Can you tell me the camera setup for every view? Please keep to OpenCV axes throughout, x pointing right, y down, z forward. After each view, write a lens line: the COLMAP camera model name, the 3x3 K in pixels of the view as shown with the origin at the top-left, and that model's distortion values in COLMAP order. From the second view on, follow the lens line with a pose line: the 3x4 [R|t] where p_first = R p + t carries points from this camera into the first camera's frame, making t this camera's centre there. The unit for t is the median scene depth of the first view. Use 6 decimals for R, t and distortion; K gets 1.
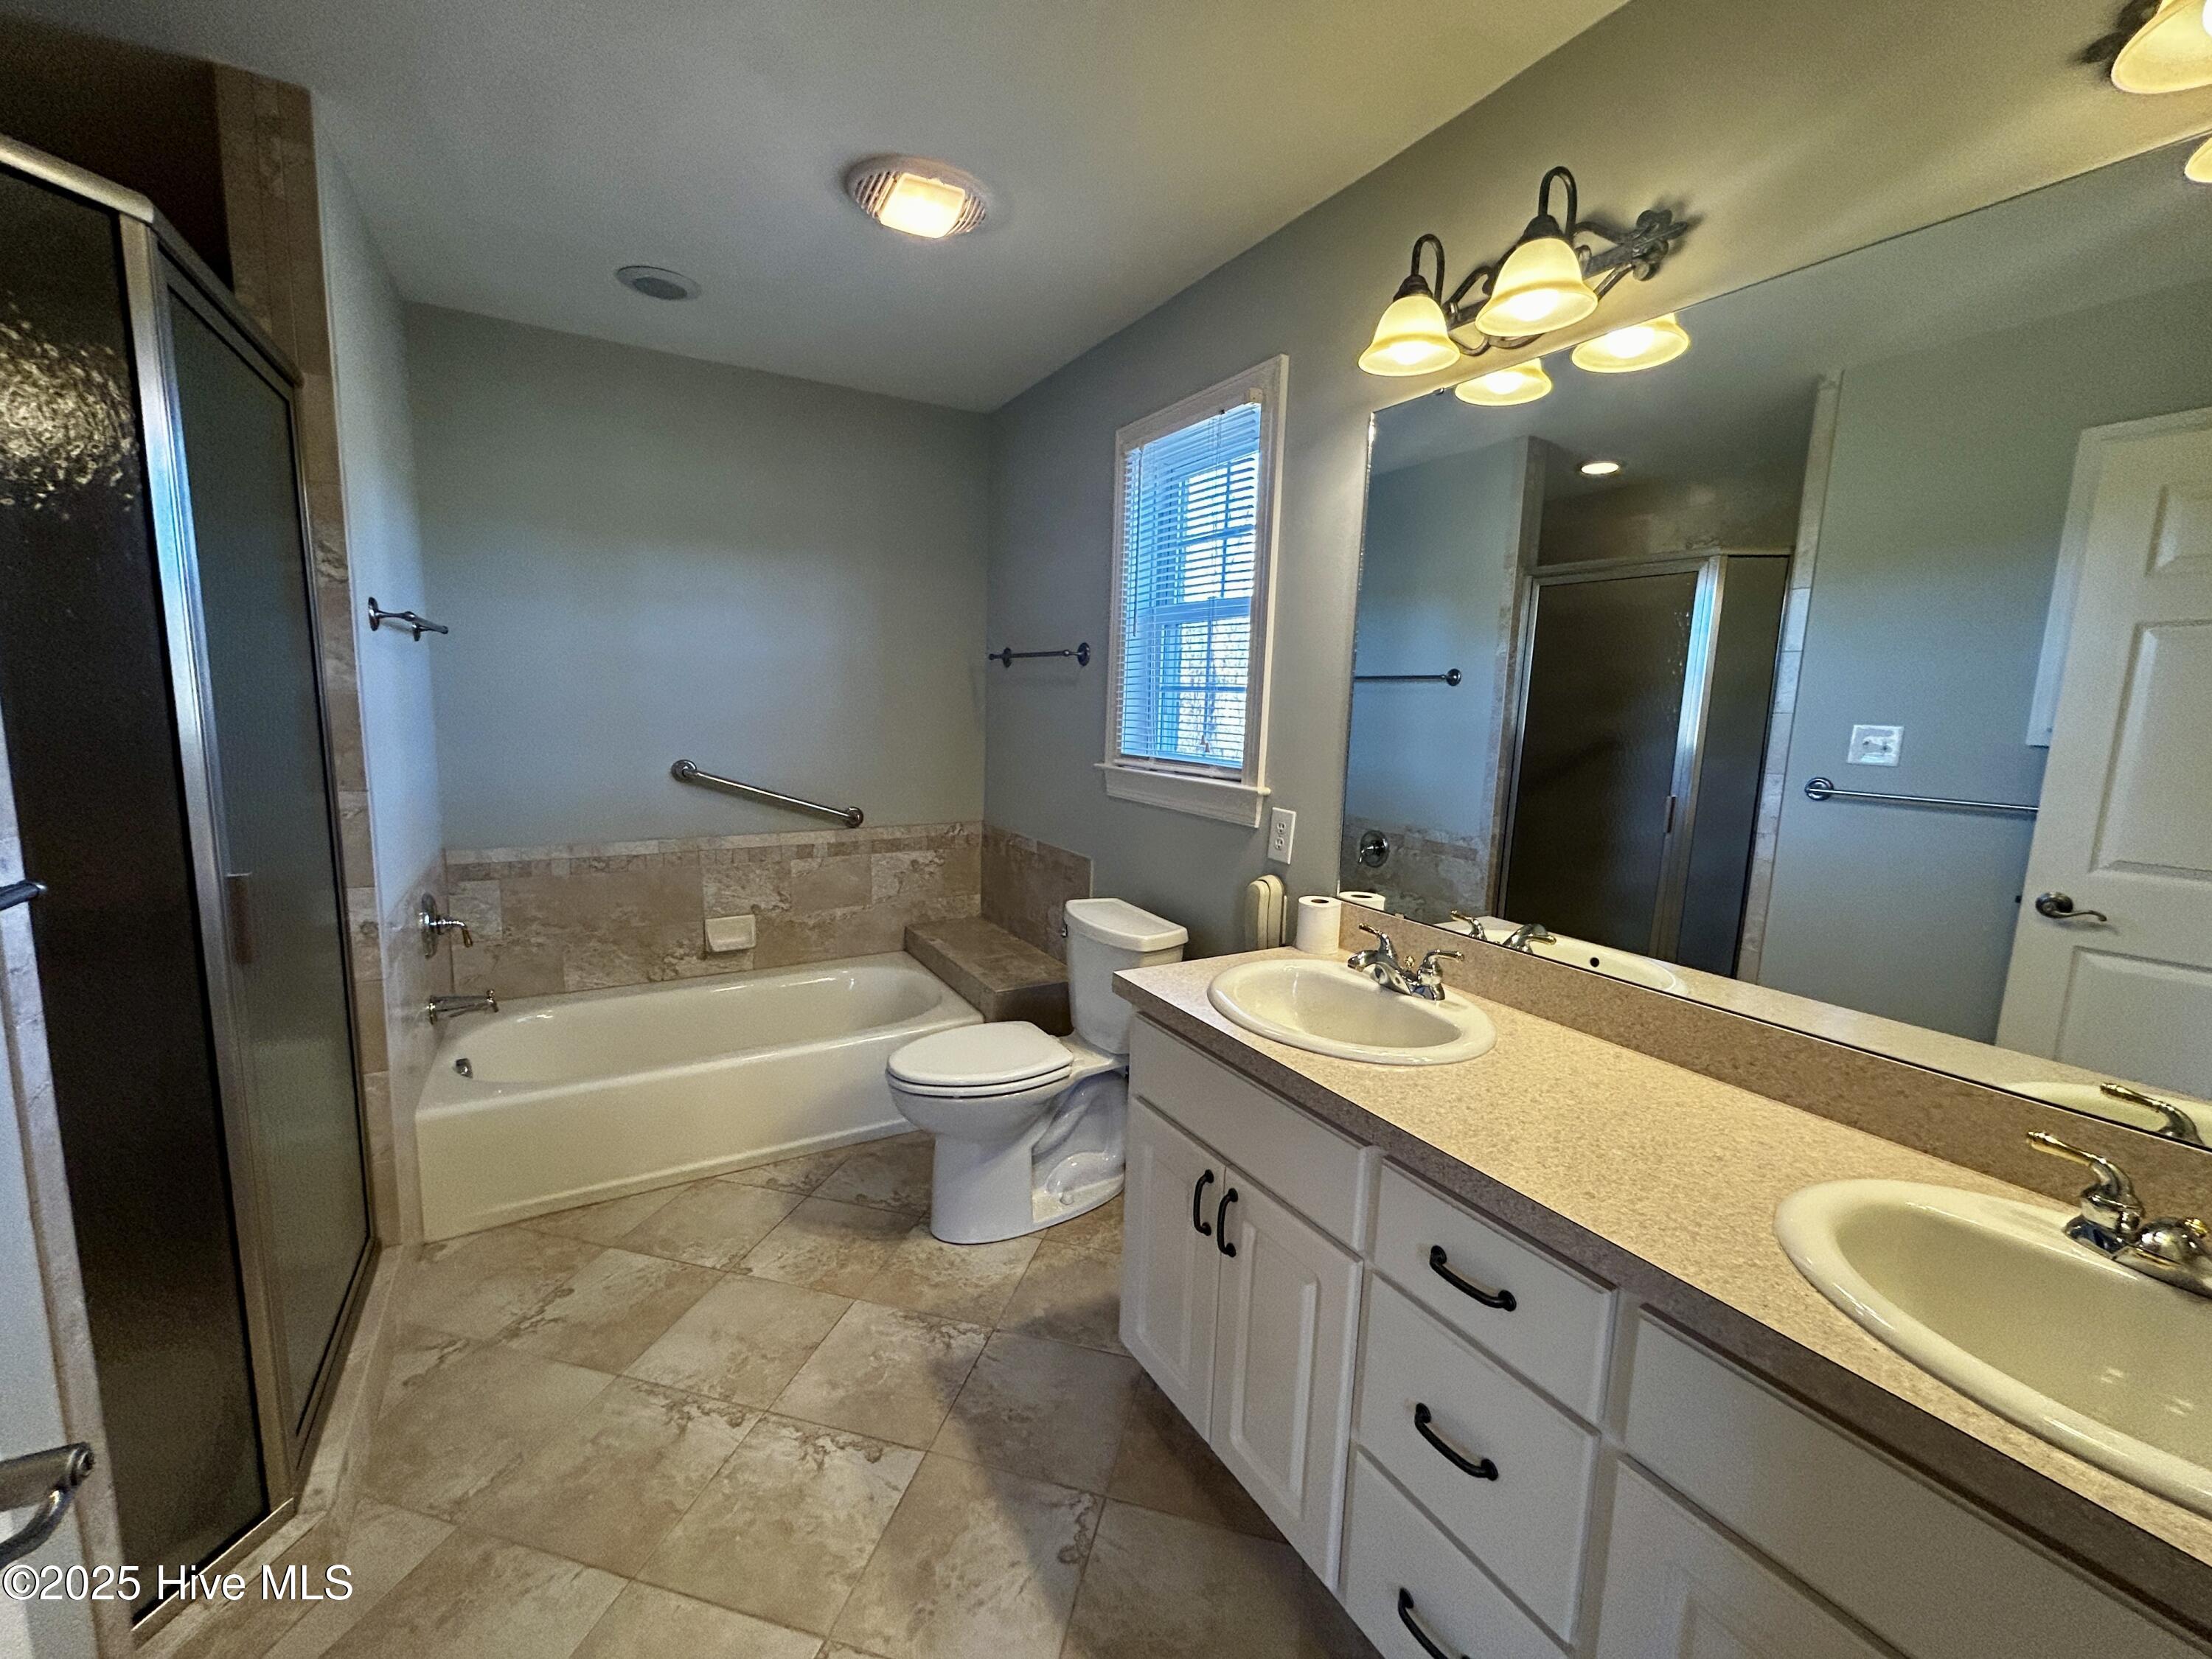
lens RADIAL K [[891.1, 0, 1107.8], [0, 891.1, 831.0], [0, 0, 1]] dist [0.000719, 0.000683]
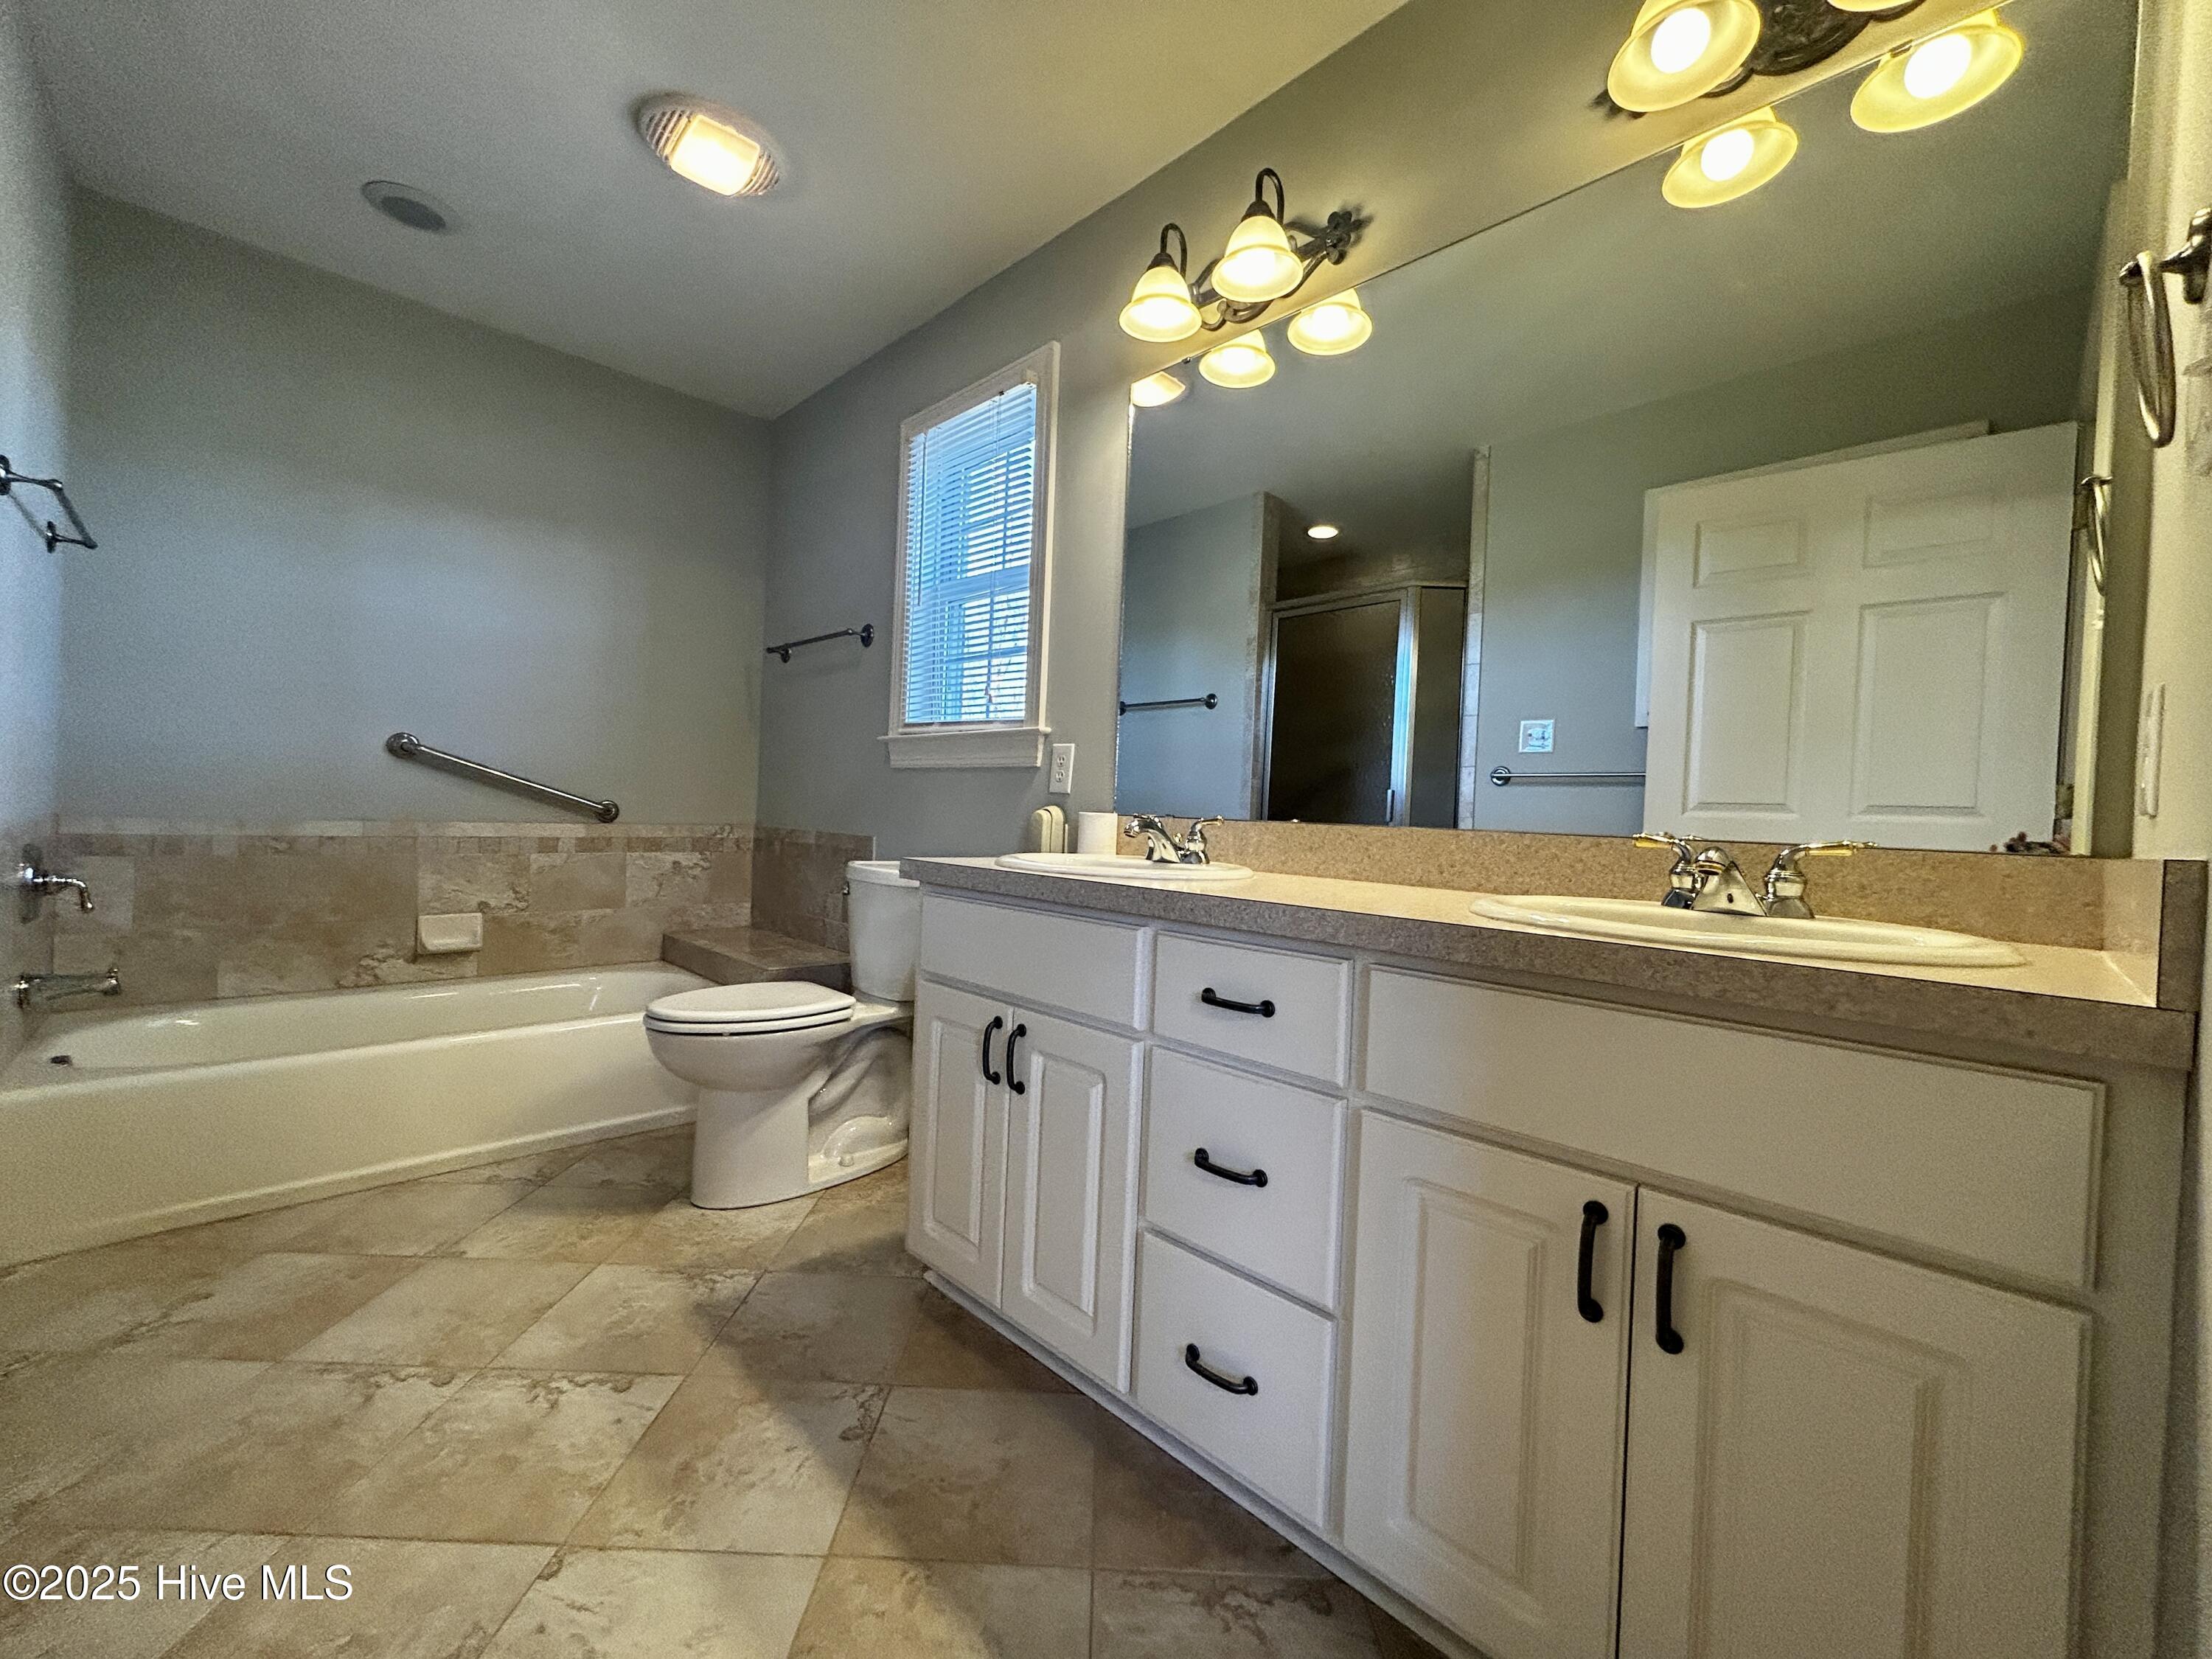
lens RADIAL K [[891.1, 0, 1105.8], [0, 891.1, 834.9], [0, 0, 1]] dist [0.000719, 0.000683]
pose [[0.970374, 0.004984, 0.241556, -0.010027], [0.023938, 0.992885, -0.116649, 0.211179], [-0.240419, 0.118975, 0.963350, -0.026964]]
